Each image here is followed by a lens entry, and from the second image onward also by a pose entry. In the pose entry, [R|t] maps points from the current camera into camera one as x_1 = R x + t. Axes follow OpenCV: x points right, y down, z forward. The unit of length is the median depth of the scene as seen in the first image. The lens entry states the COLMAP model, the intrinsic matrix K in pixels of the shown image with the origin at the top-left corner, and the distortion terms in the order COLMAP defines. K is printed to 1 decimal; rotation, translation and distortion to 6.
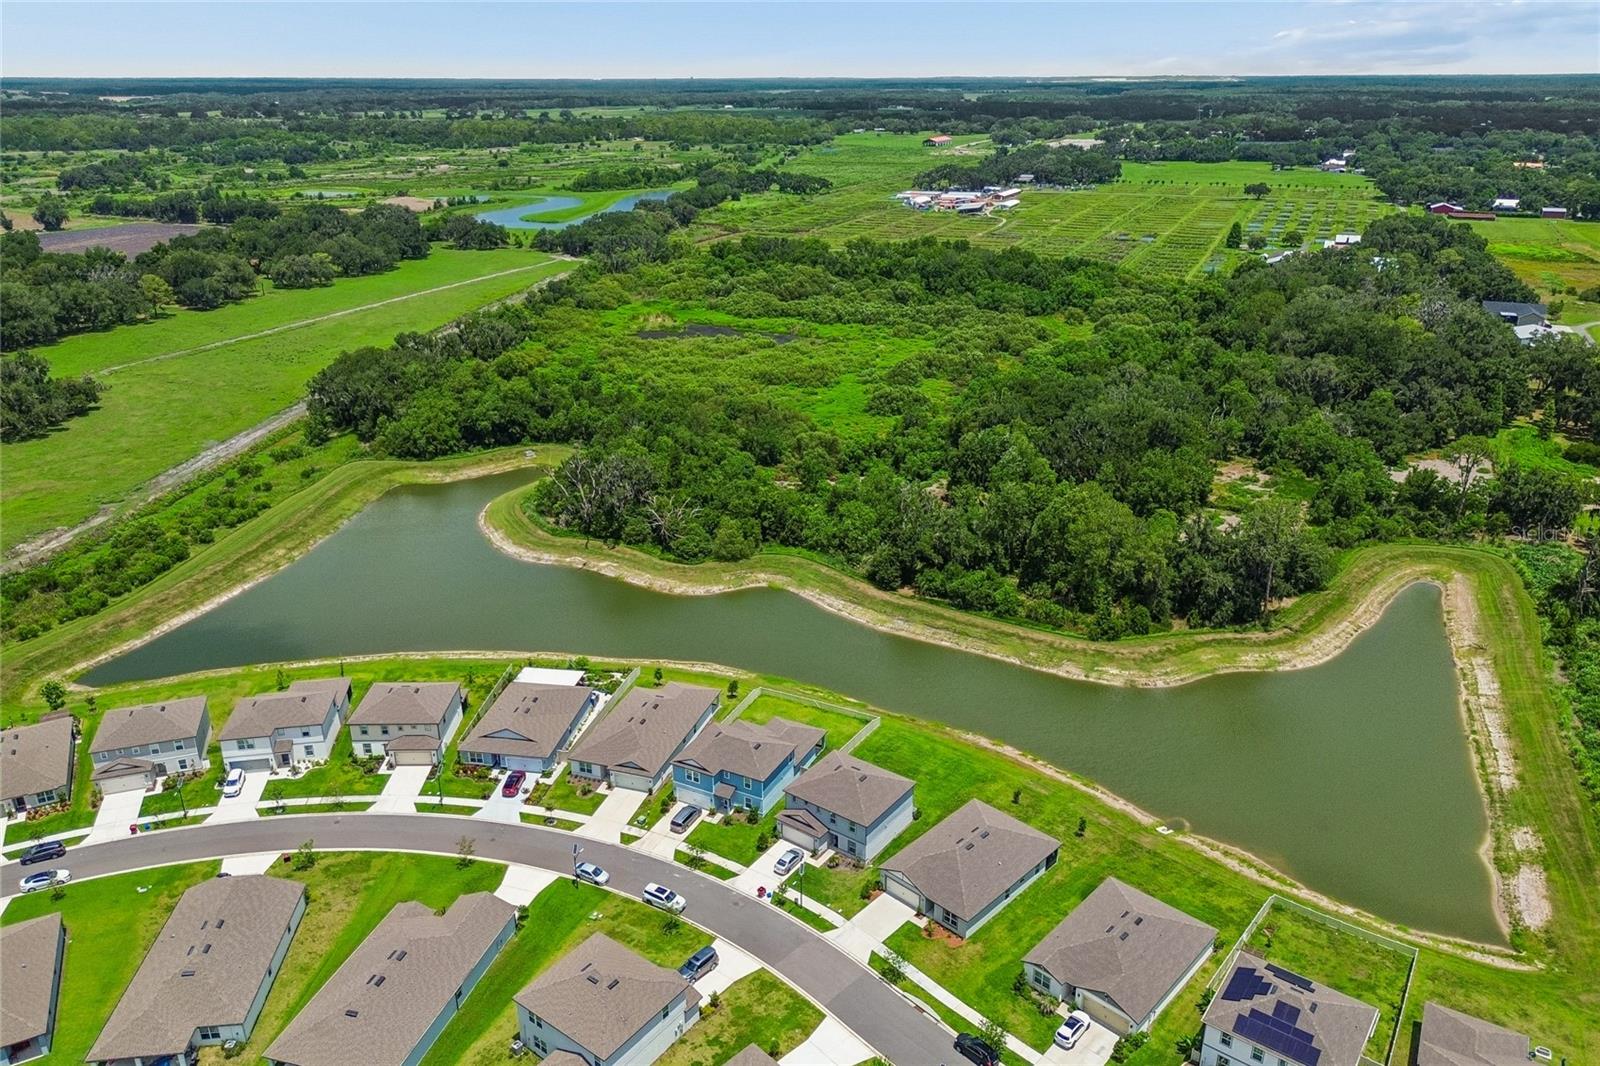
lens RADIAL K [[1137.3, 0, 802.9], [0, 1137.3, 533.1], [0, 0, 1]] dist [0.066427, -0.064082]
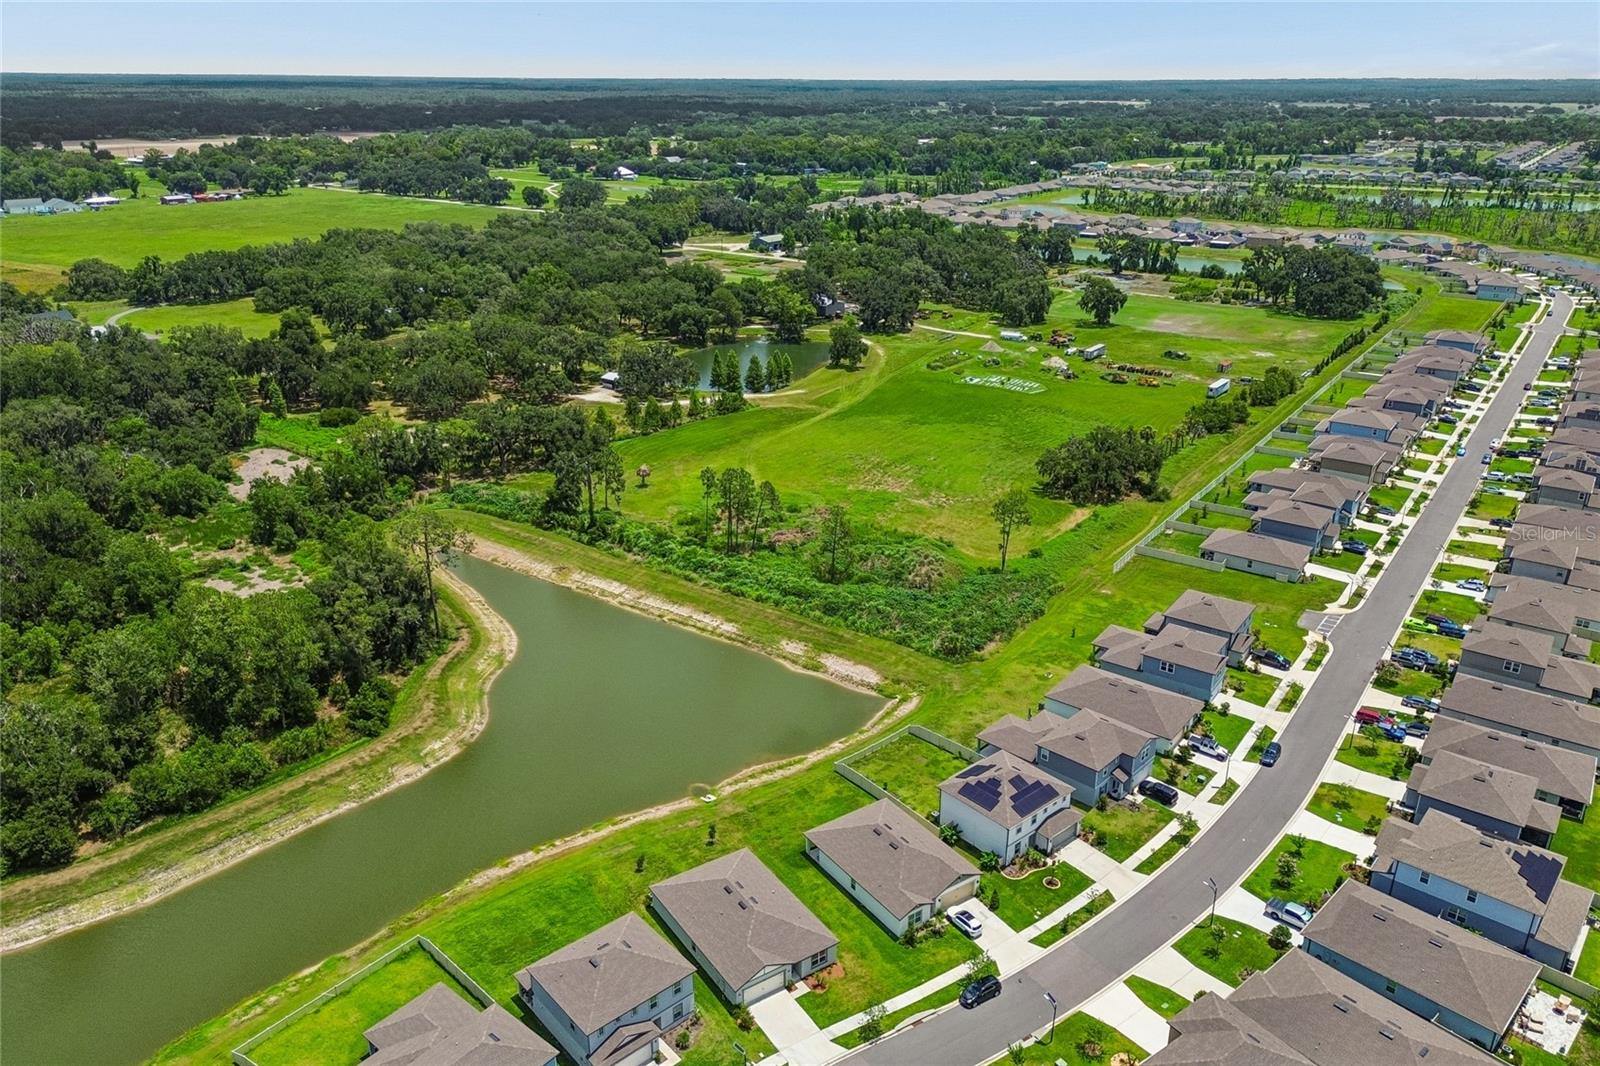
lens RADIAL K [[1137.3, 0, 802.9], [0, 1137.3, 533.1], [0, 0, 1]] dist [0.066427, -0.064082]
pose [[0.208472, -0.359673, 0.909491, -0.492100], [0.358751, 0.893226, 0.271008, -0.194167], [-0.909856, 0.269783, 0.315246, 0.495453]]
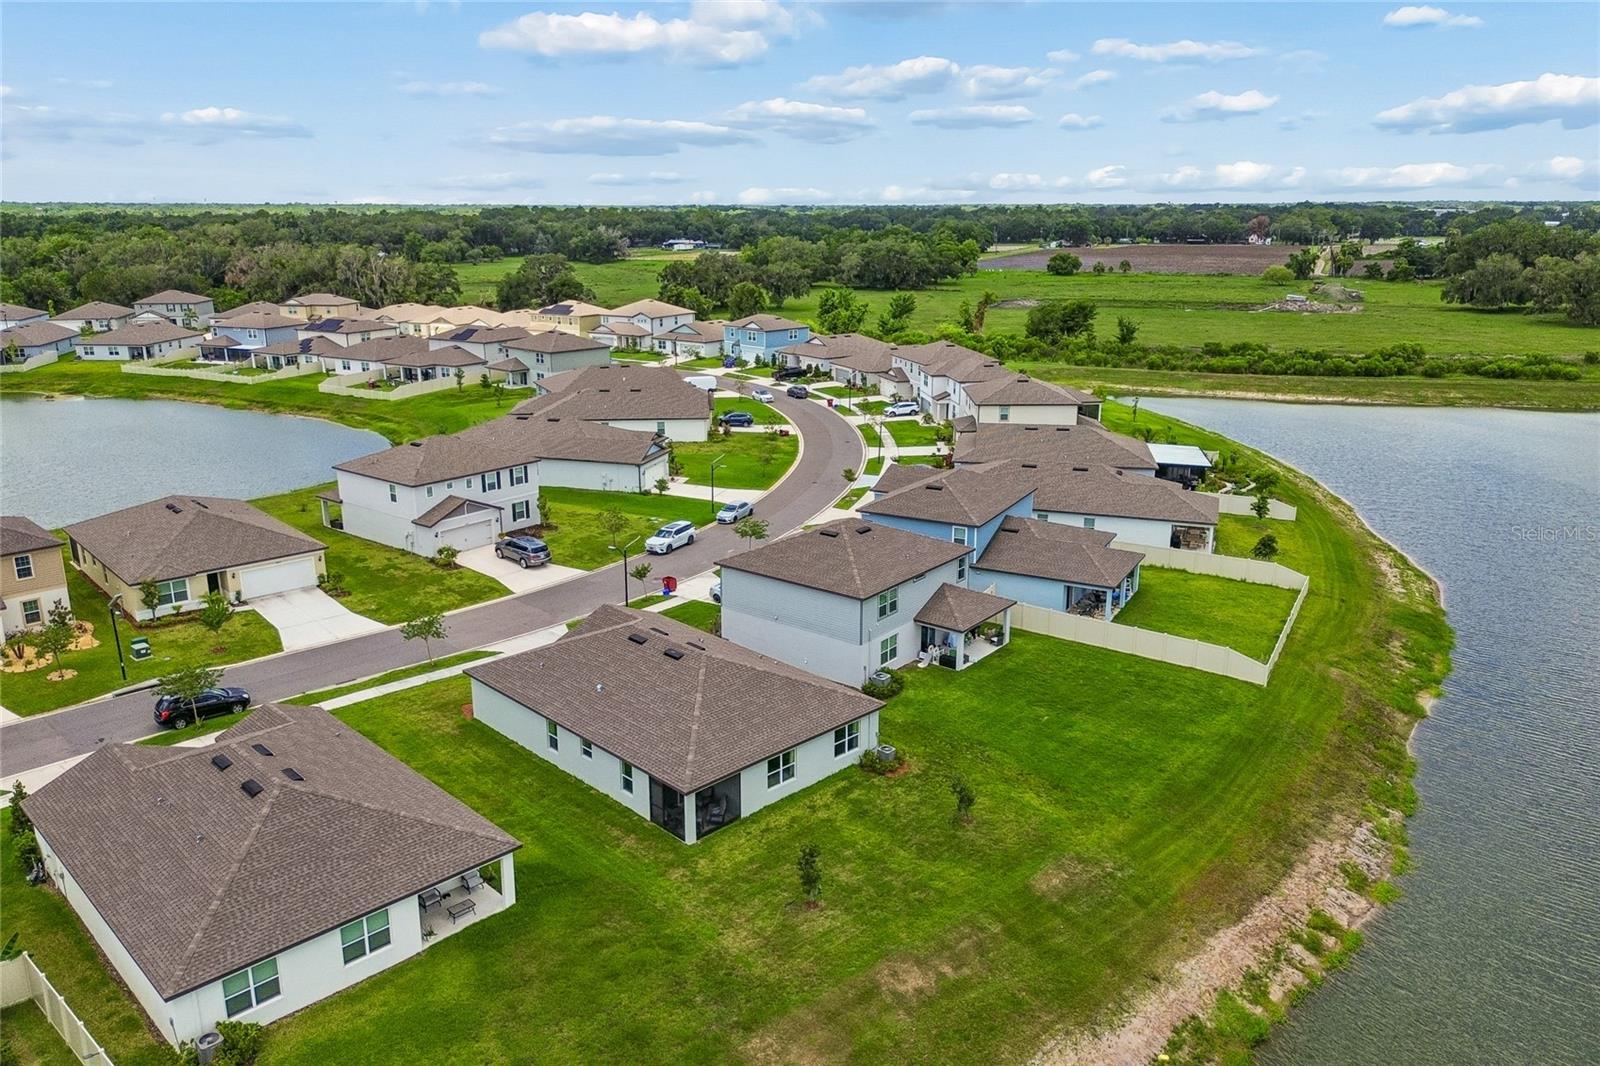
lens RADIAL K [[1161.8, 0, 797.9], [0, 1161.8, 526.3], [0, 0, 1]] dist [0.075114, -0.083476]
pose [[-0.031670, 0.265728, -0.963528, 0.481238], [-0.370871, 0.892066, 0.258210, 0.077698], [0.928144, 0.365522, 0.070299, 0.848386]]
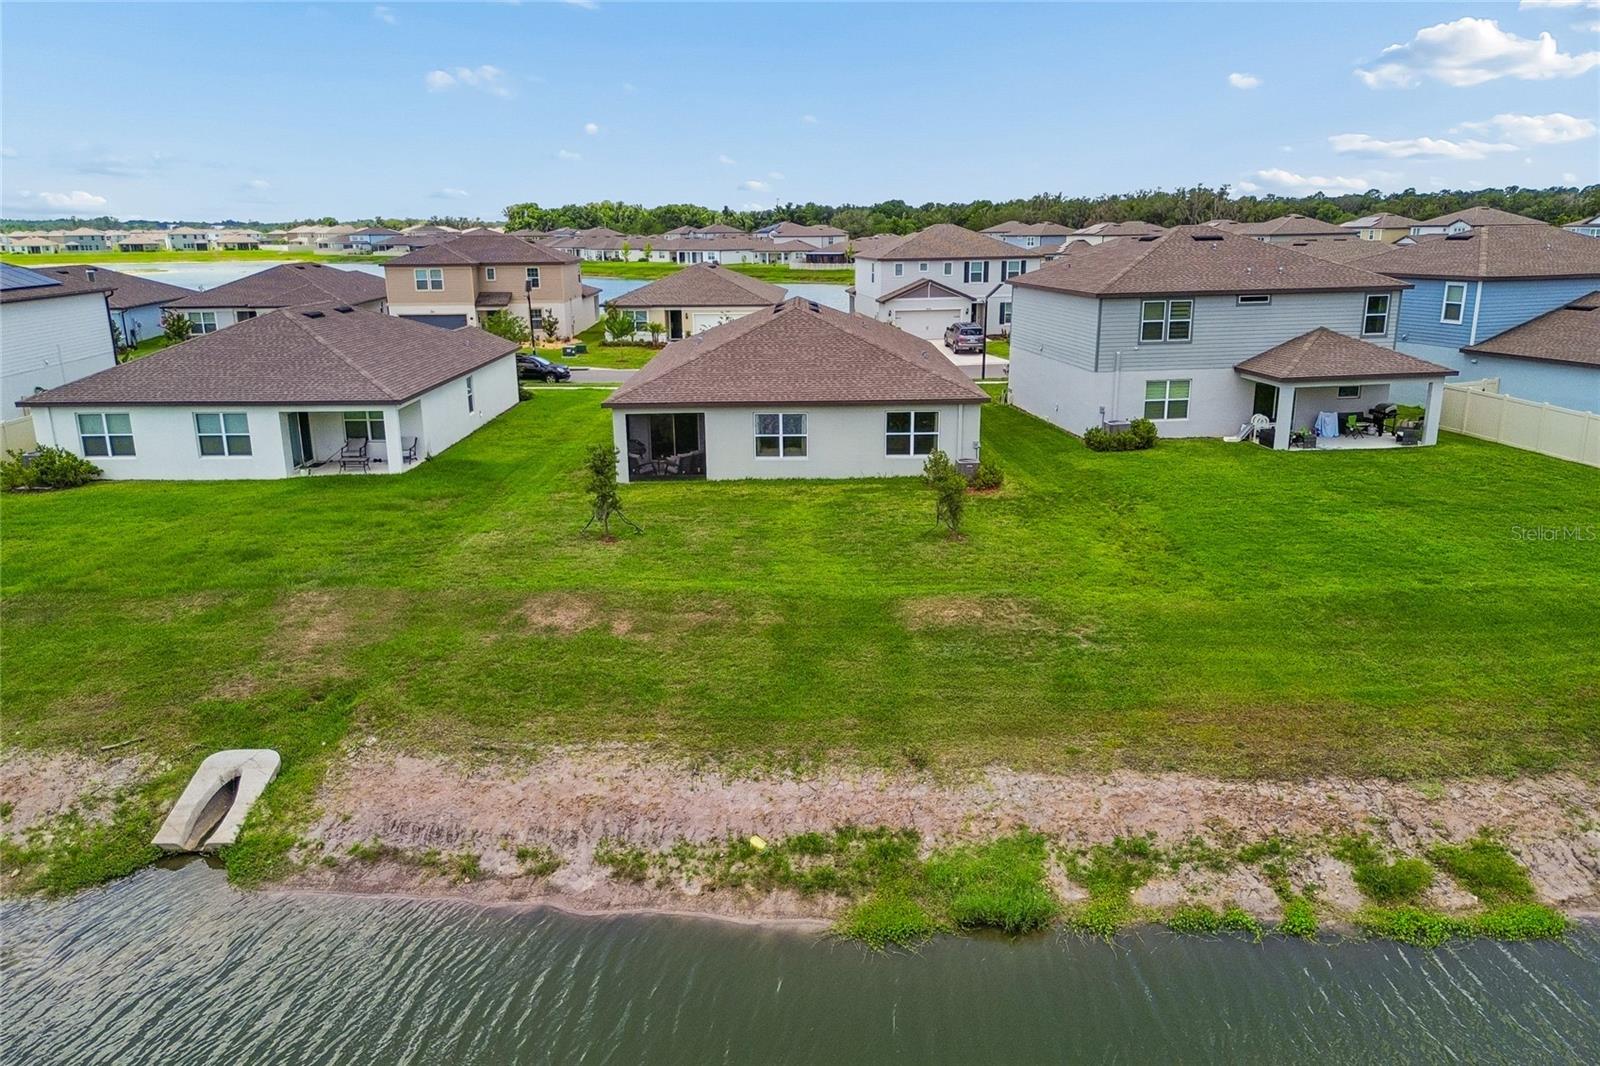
lens RADIAL K [[1145.8, 0, 797.0], [0, 1145.8, 535.0], [0, 0, 1]] dist [0.041399, -0.027142]
pose [[-0.725034, 0.186178, -0.663071, 0.331418], [-0.246652, 0.828715, 0.502389, 0.126867], [0.643030, 0.527797, -0.554925, 1.043368]]
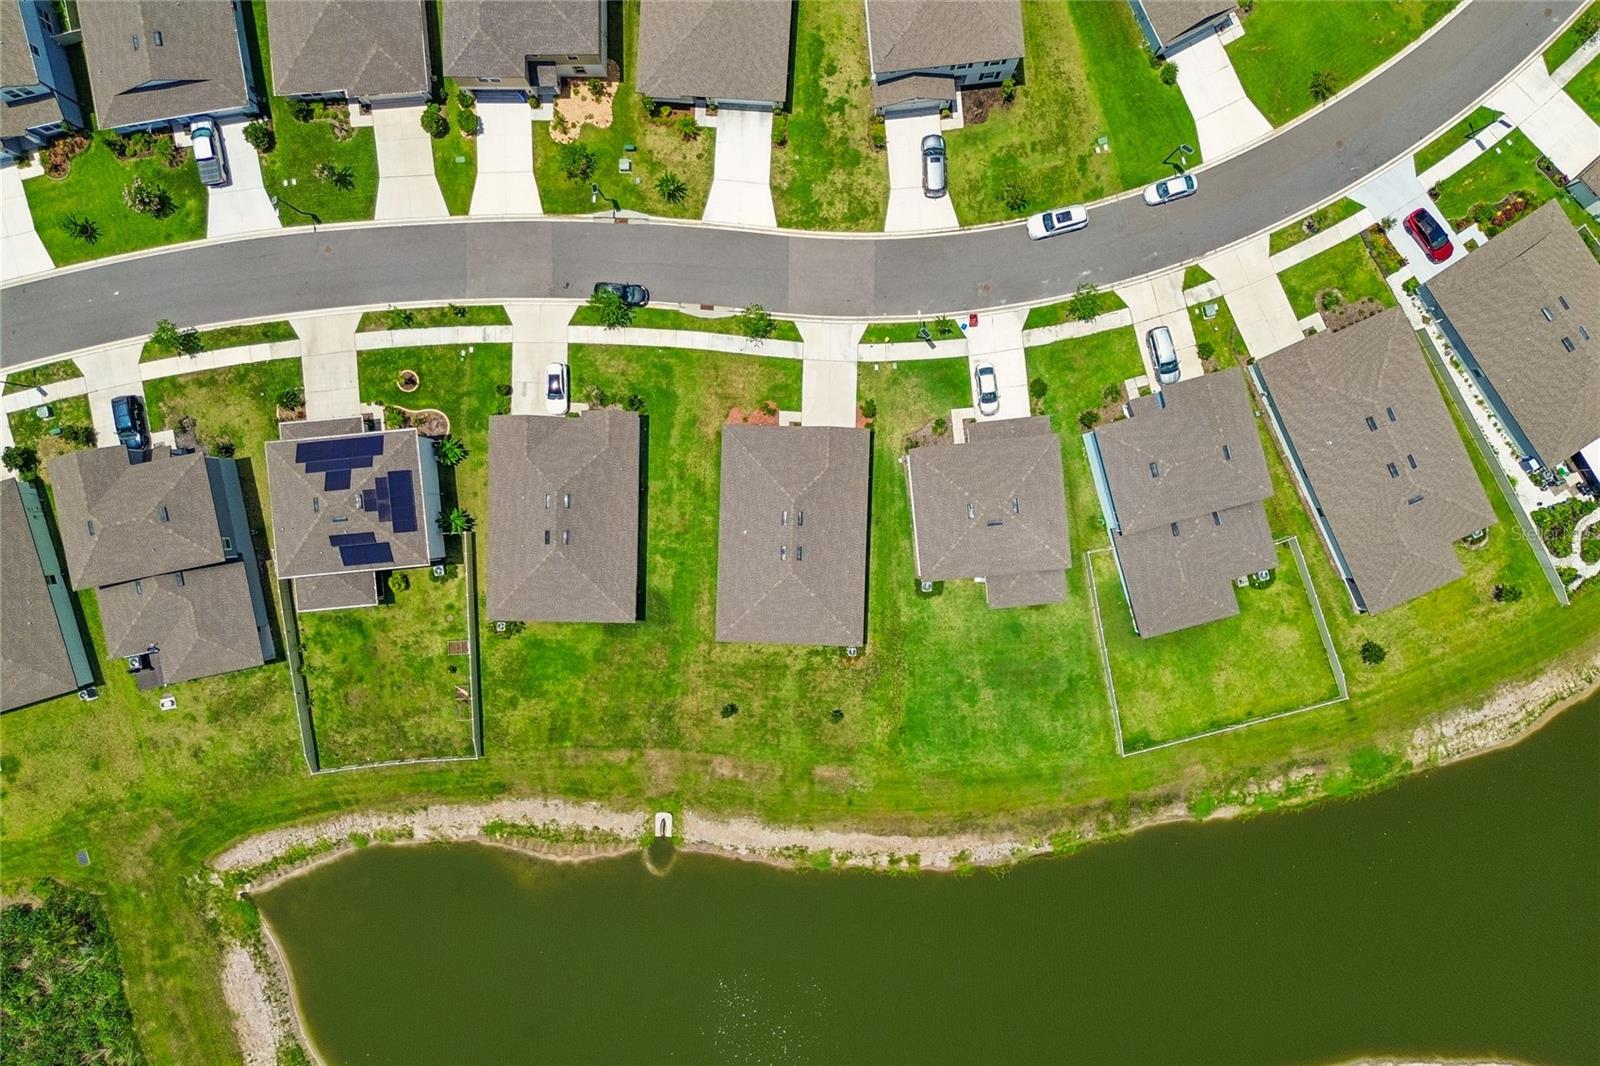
lens RADIAL K [[1146.8, 0, 799.5], [0, 1146.8, 530.2], [0, 0, 1]] dist [0.063534, -0.060873]
pose [[-0.742405, 0.669583, 0.022218, 0.106469], [-0.234243, -0.290503, 0.927760, -0.347412], [0.627667, 0.683569, 0.372516, 0.619410]]
